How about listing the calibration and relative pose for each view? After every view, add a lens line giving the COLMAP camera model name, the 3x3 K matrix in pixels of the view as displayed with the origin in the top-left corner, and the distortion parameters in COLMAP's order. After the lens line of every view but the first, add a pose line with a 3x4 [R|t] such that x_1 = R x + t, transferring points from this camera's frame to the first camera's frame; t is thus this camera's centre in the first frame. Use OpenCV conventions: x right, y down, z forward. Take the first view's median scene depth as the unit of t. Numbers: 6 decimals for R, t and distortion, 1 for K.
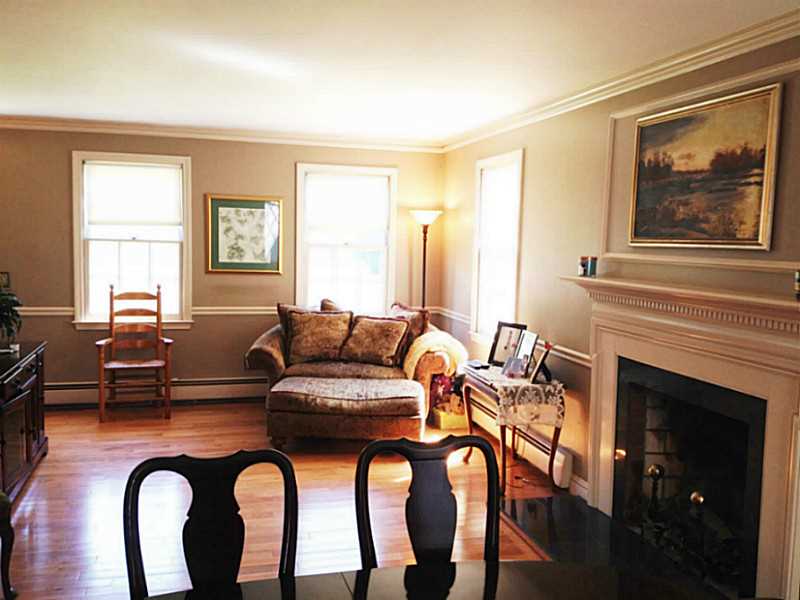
lens RADIAL K [[768.0, 0, 400.0], [0, 768.0, 300.0], [0, 0, 1]] dist [0.191204, -0.400984]
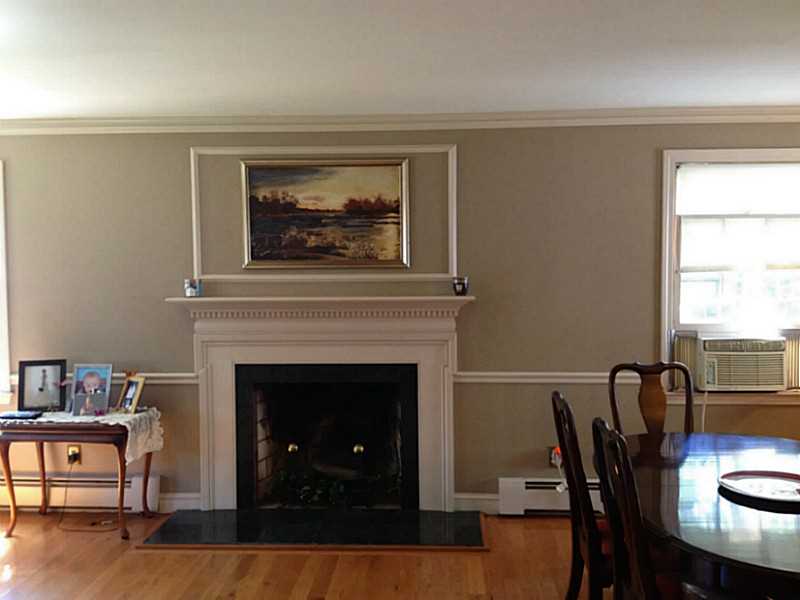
lens RADIAL K [[768.0, 0, 400.0], [0, 768.0, 300.0], [0, 0, 1]] dist [0.191204, -0.400984]
pose [[0.279736, -0.070714, 0.957469, -0.841885], [0.091365, 0.994718, 0.046772, -0.061239], [-0.955720, 0.074396, 0.284720, 0.508570]]
